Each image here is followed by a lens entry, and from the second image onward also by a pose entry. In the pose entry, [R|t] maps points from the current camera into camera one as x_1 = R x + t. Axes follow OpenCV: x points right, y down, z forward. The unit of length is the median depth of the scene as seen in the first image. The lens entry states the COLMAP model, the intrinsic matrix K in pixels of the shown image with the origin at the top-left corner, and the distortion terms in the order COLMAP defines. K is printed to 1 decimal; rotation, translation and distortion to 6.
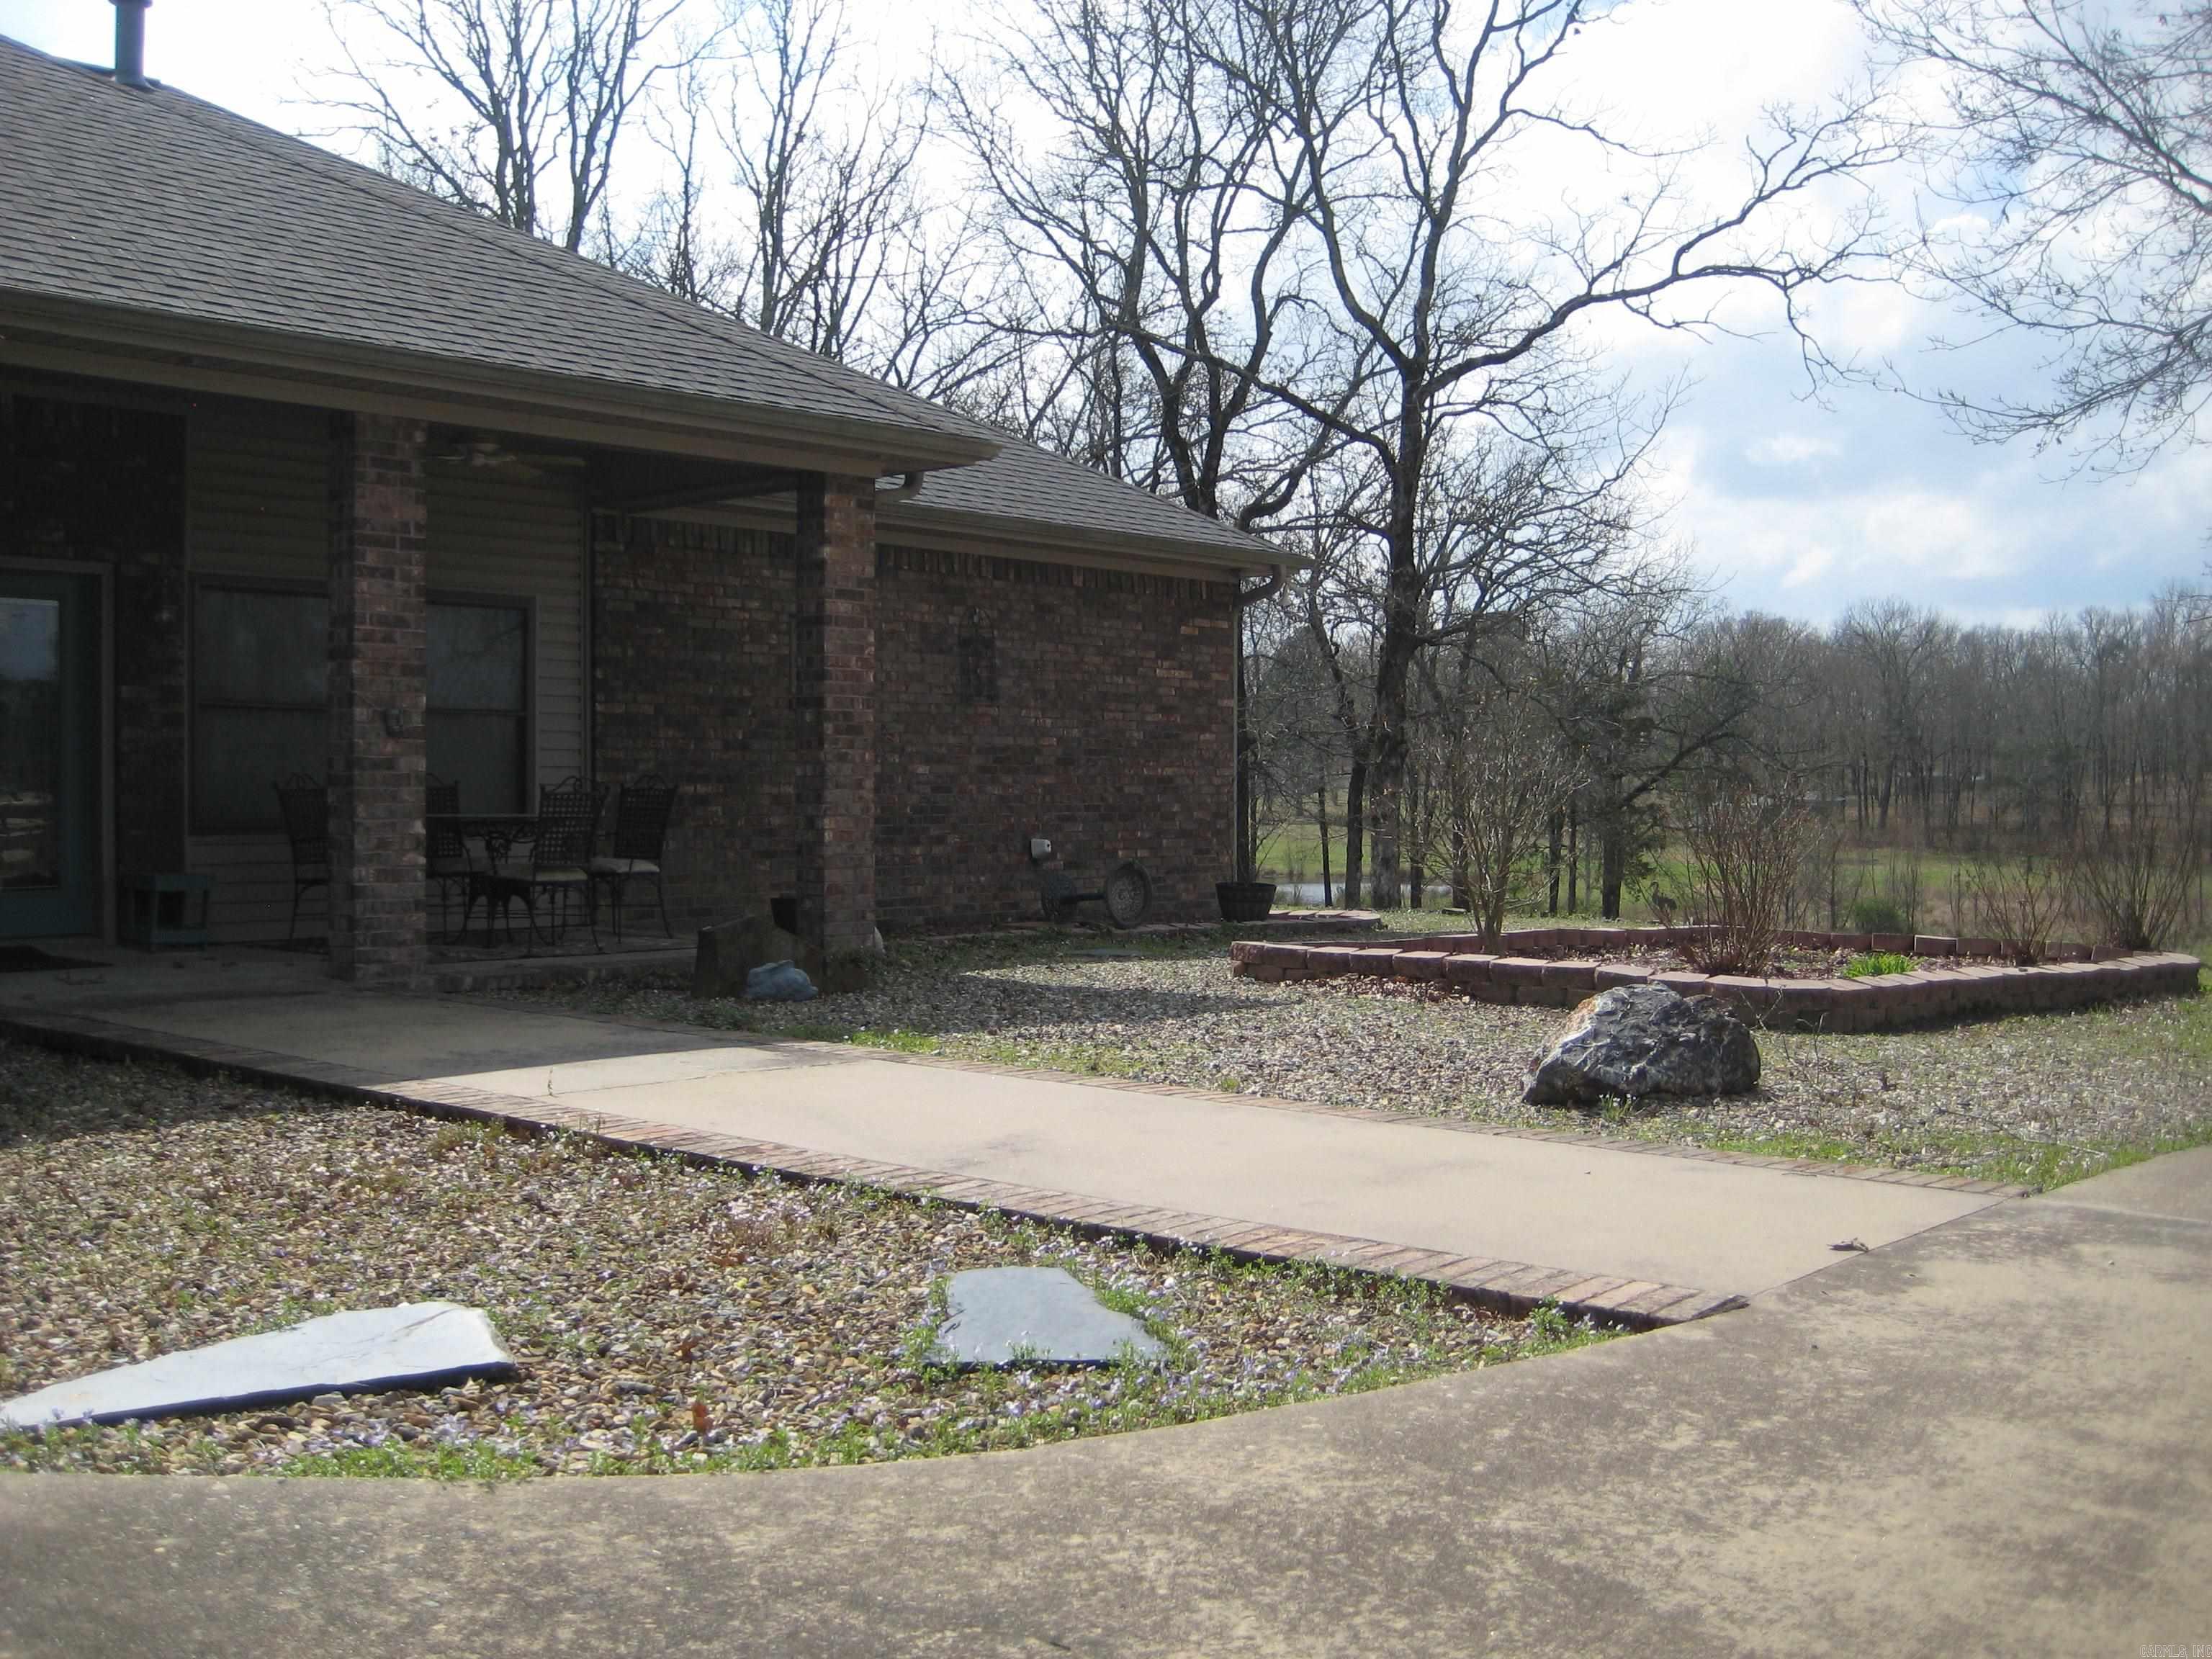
lens RADIAL K [[2294.5, 0, 1106.0], [0, 2294.5, 829.5], [0, 0, 1]] dist [-0.168379, 0.232193]
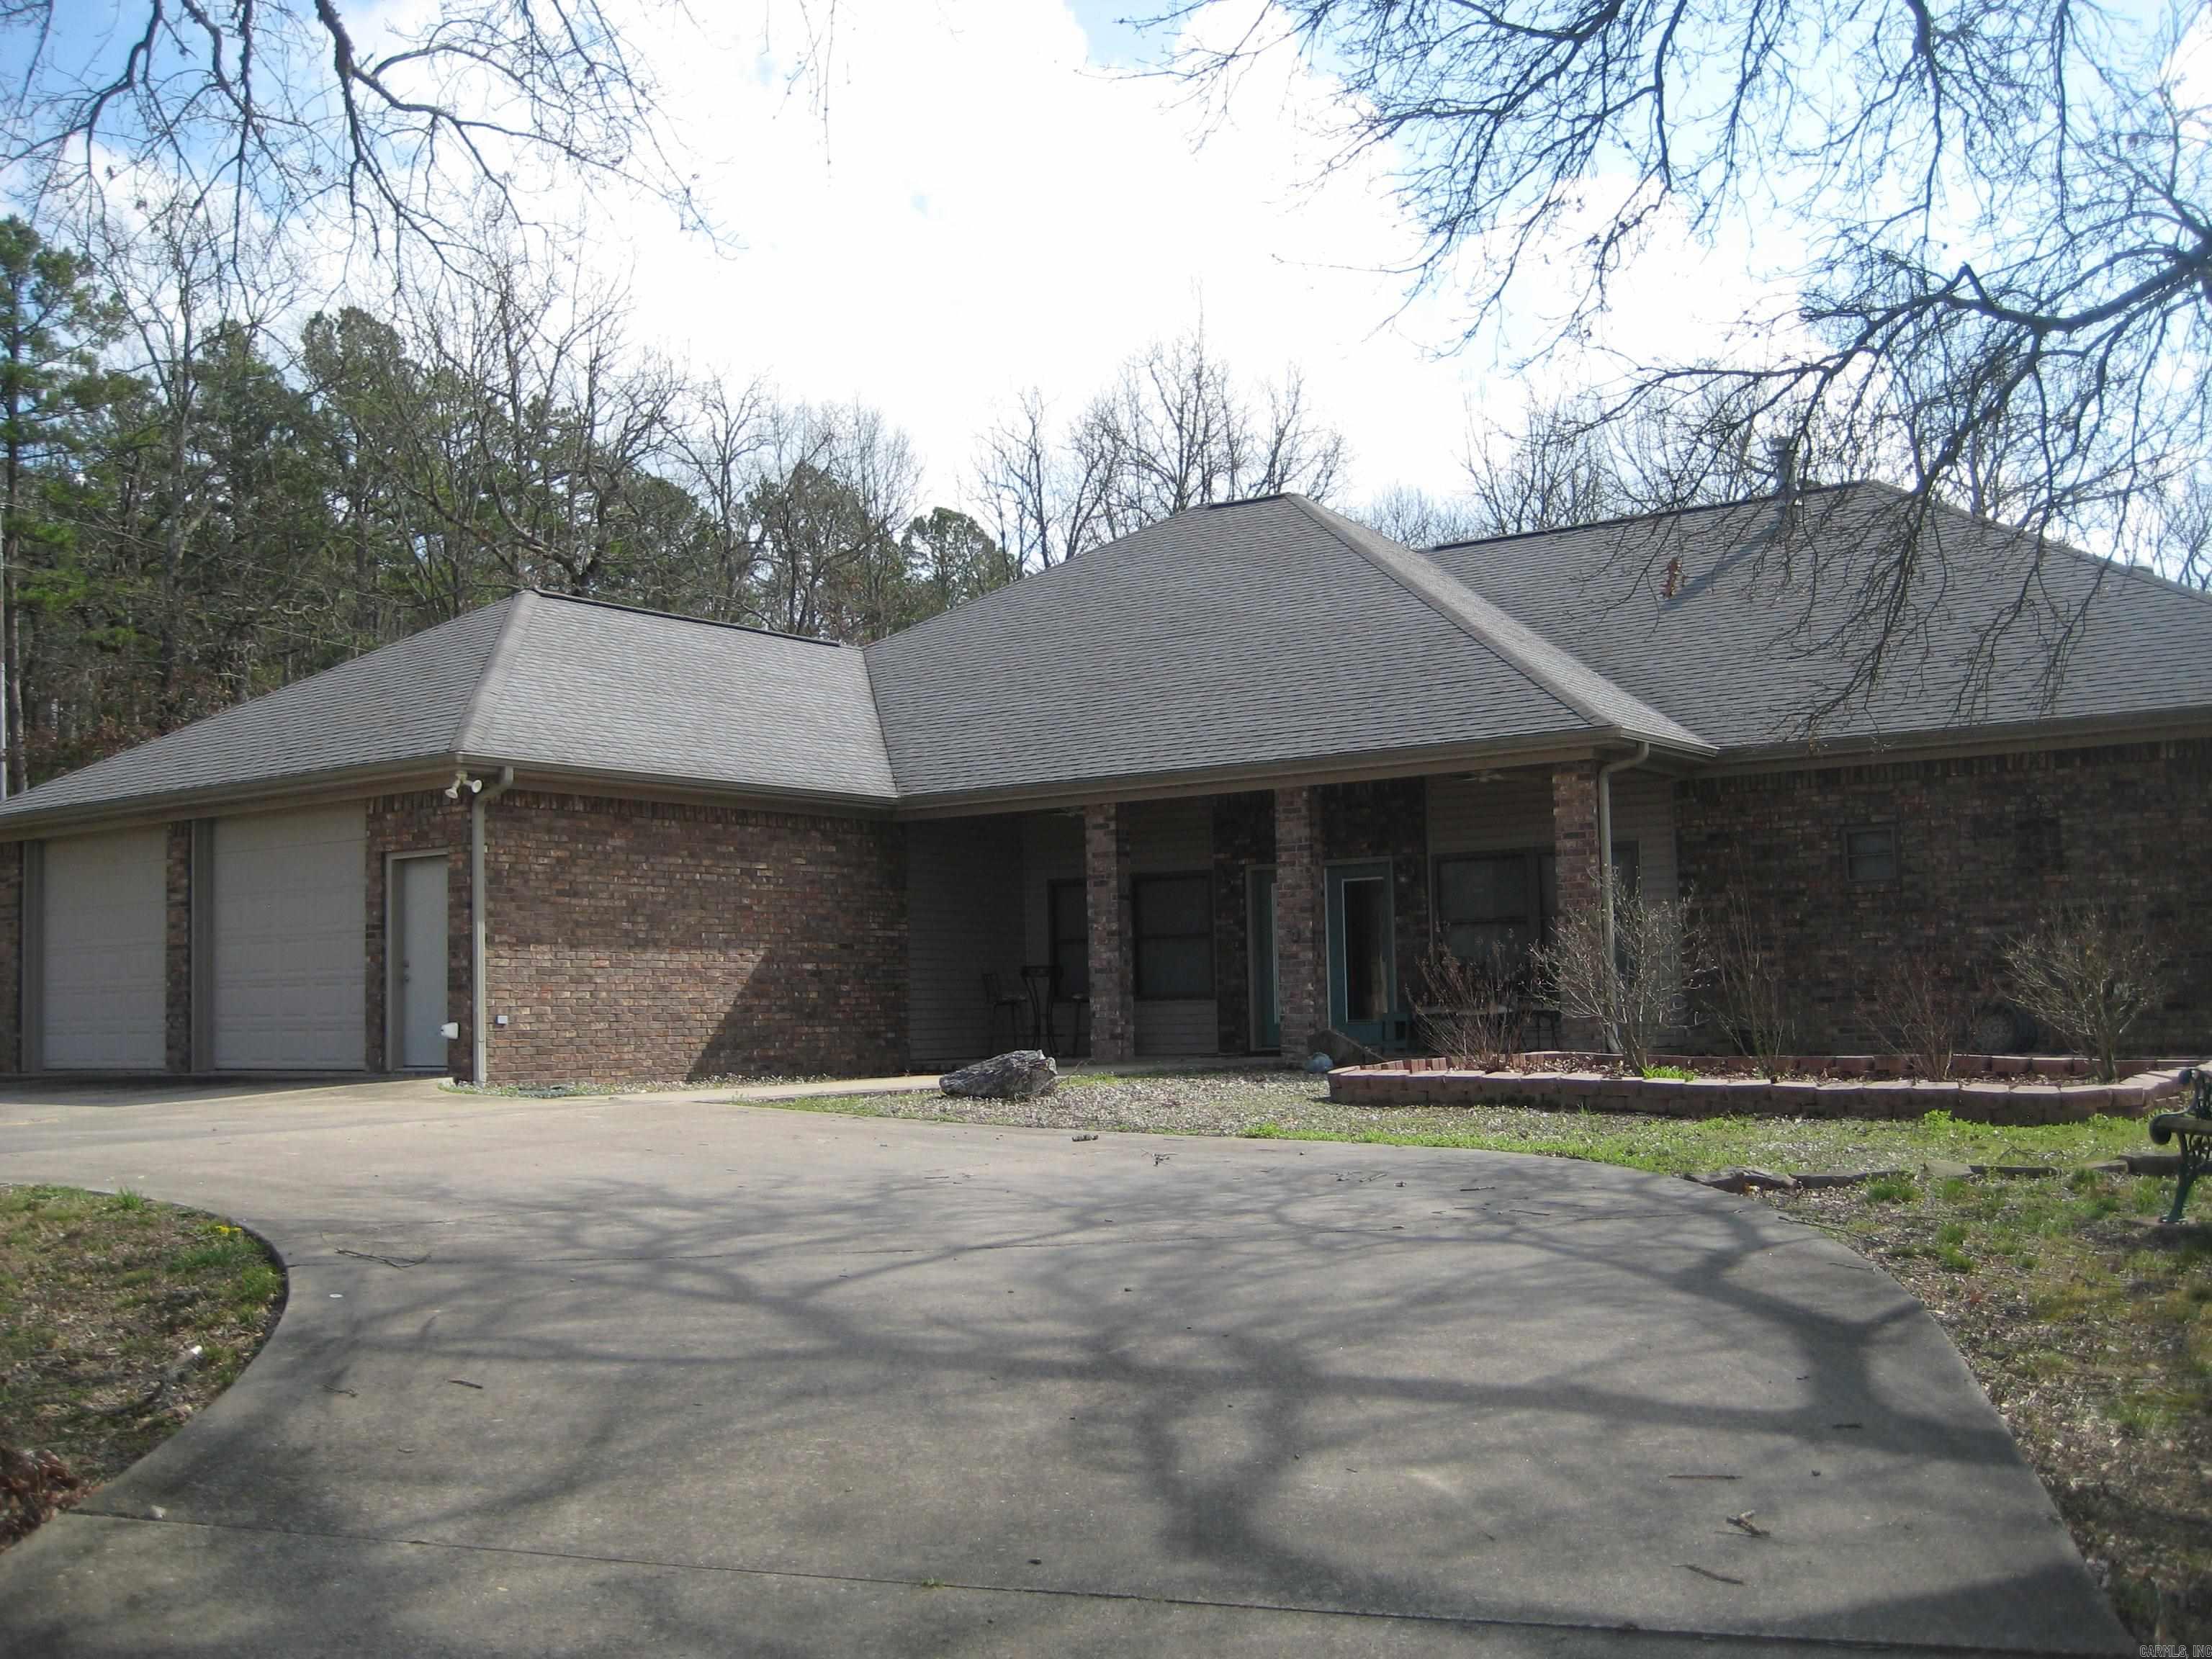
lens RADIAL K [[2294.5, 0, 1106.0], [0, 2294.5, 829.5], [0, 0, 1]] dist [-0.168379, 0.232193]
pose [[0.082057, -0.084553, -0.993034, 1.247930], [0.006021, 0.996419, -0.084344, 0.022014], [0.996609, 0.000942, 0.082272, 0.469910]]
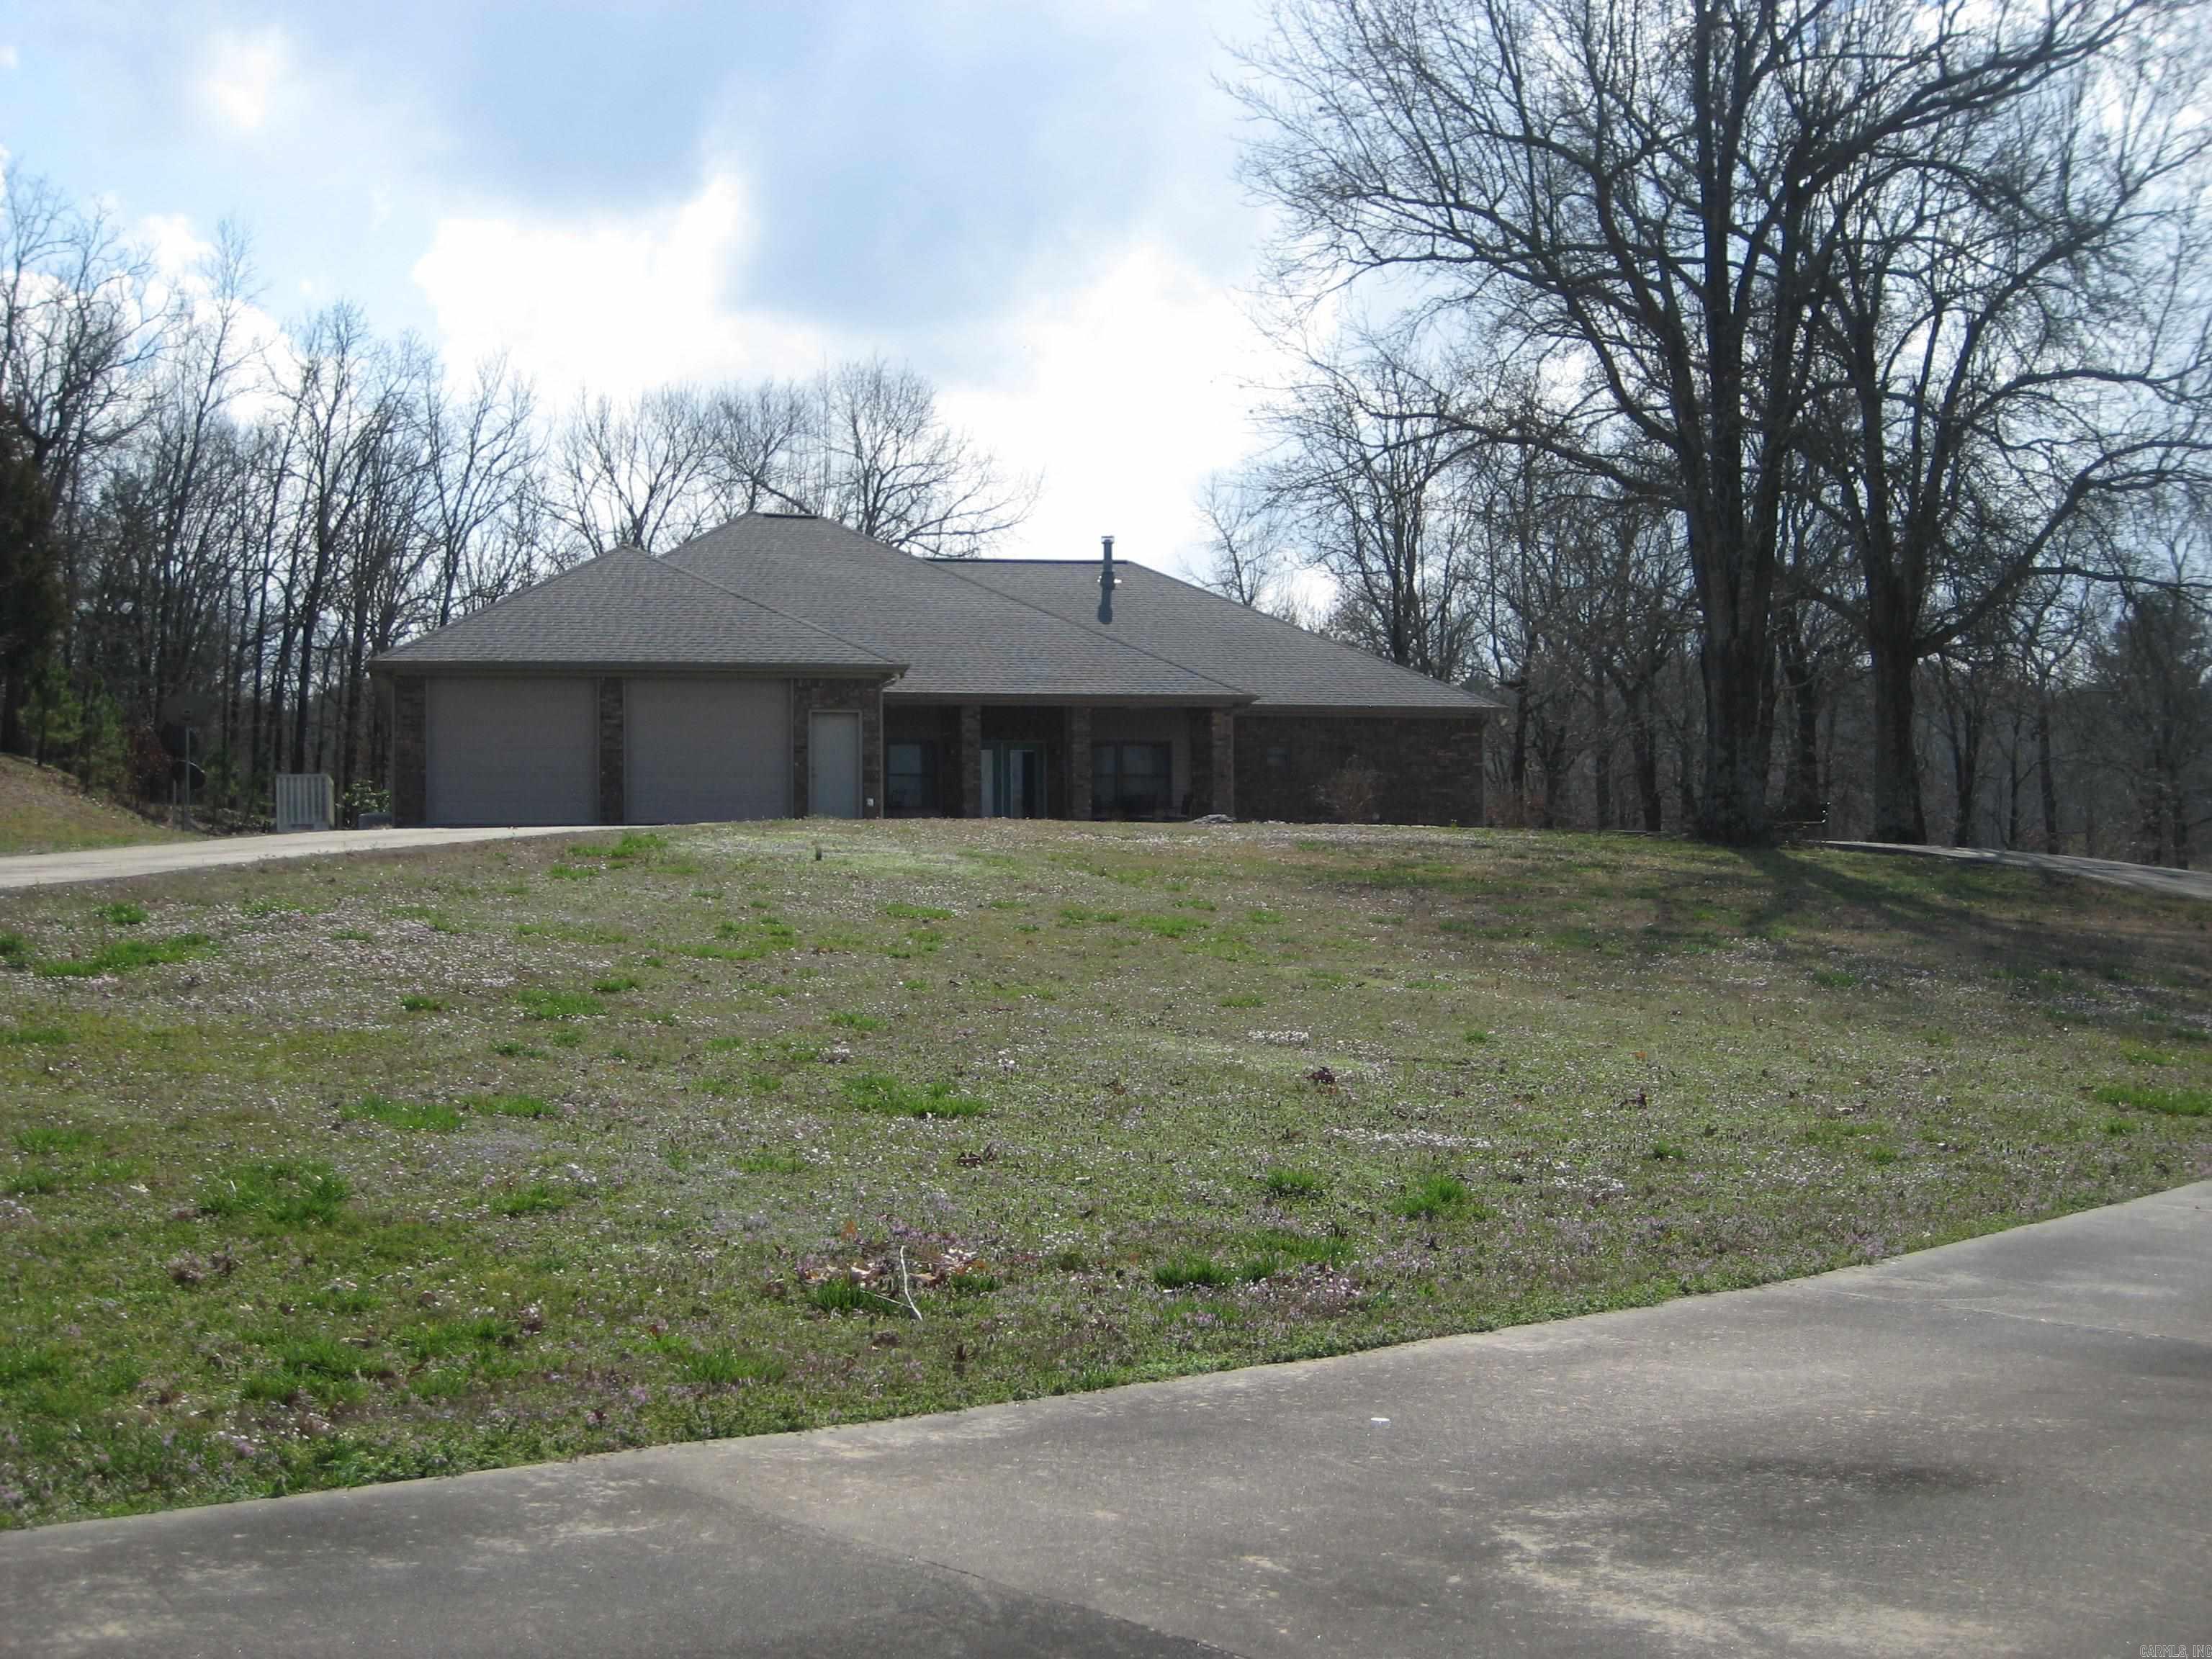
lens RADIAL K [[2761.7, 0, 1106.0], [0, 2761.7, 829.5], [0, 0, 1]] dist [-0.202237, -0.001021]
pose [[0.812379, -0.024321, -0.582622, 1.994910], [-0.000873, 0.999078, -0.042922, 0.198993], [0.583129, 0.035377, 0.811609, -2.319408]]
